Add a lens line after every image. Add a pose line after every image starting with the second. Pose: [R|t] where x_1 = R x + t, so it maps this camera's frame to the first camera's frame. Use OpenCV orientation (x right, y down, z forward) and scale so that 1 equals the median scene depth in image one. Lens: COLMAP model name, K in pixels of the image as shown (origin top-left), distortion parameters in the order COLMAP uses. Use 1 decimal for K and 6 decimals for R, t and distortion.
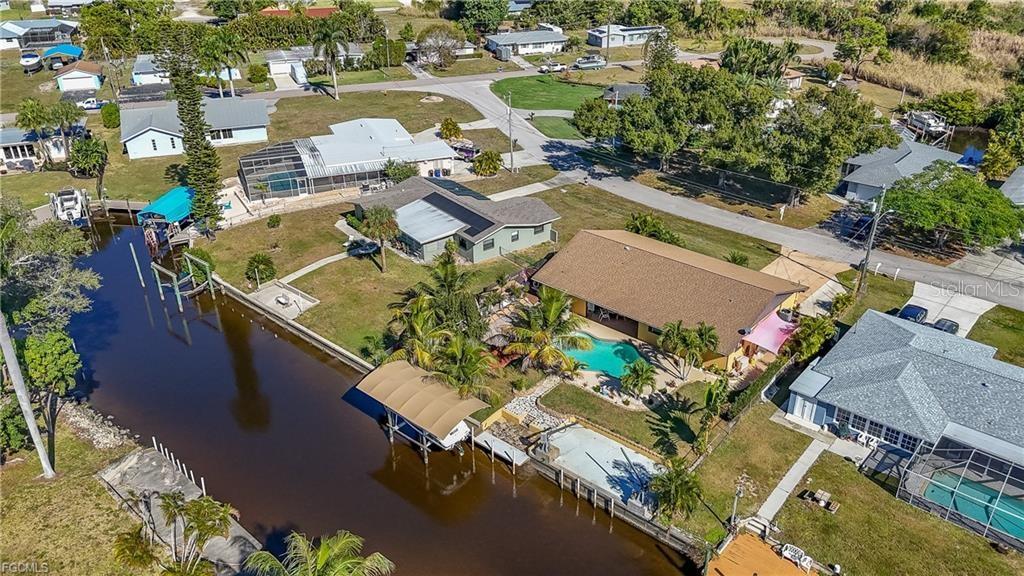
lens RADIAL K [[757.1, 0, 515.0], [0, 757.1, 288.4], [0, 0, 1]] dist [0.062746, -0.065422]
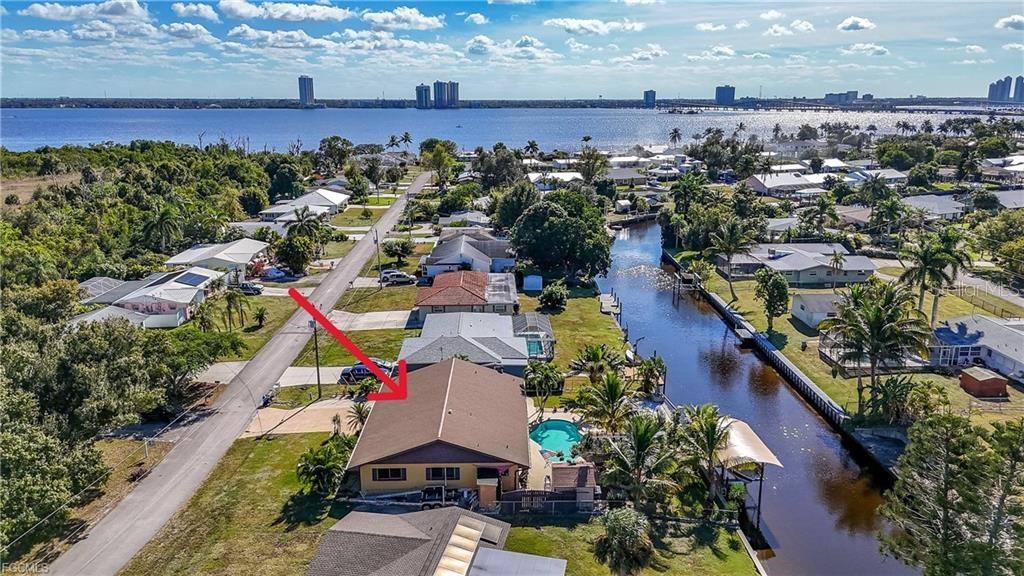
lens RADIAL K [[757.1, 0, 515.0], [0, 757.1, 288.4], [0, 0, 1]] dist [0.062746, -0.065422]
pose [[-0.676019, -0.171787, 0.716580, -0.647545], [0.348985, 0.781837, 0.516662, -0.732871], [-0.649005, 0.599349, -0.468586, 1.494165]]
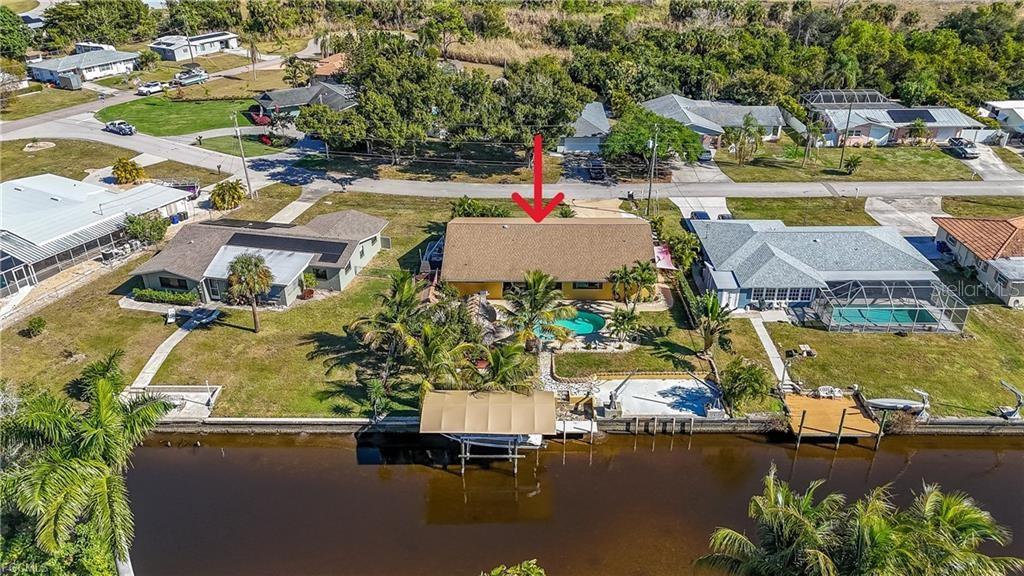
lens RADIAL K [[757.1, 0, 515.0], [0, 757.1, 288.4], [0, 0, 1]] dist [0.062746, -0.065422]
pose [[0.761005, -0.300482, 0.574962, -0.544422], [0.301332, 0.948582, 0.096905, -0.079483], [-0.574517, 0.099510, 0.812421, 0.167285]]
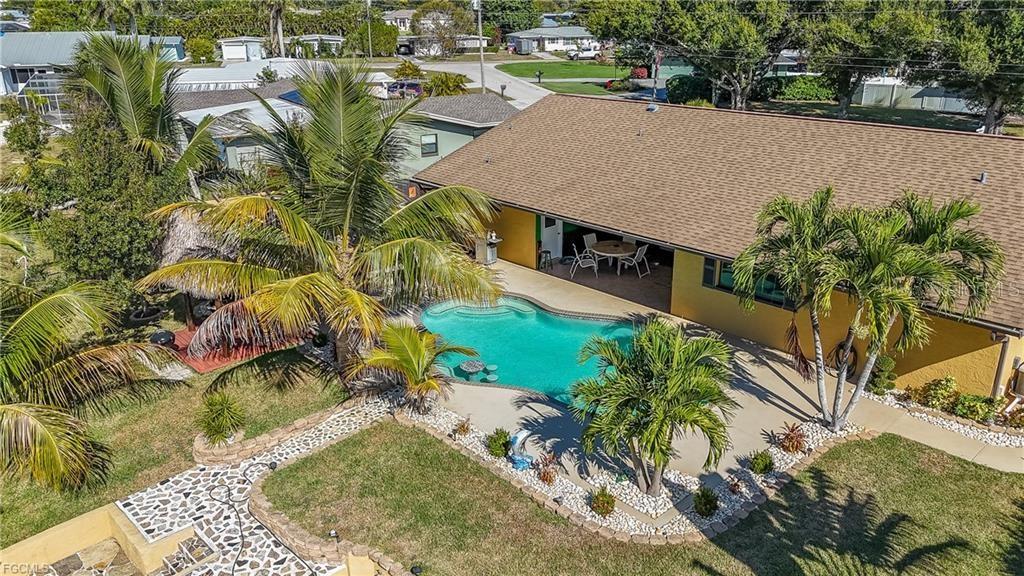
lens RADIAL K [[757.1, 0, 515.0], [0, 757.1, 288.4], [0, 0, 1]] dist [0.062746, -0.065422]
pose [[0.996223, 0.026537, -0.082681, 0.128934], [-0.036965, 0.991179, -0.127269, 0.108252], [0.078575, 0.129844, 0.988416, 0.707417]]
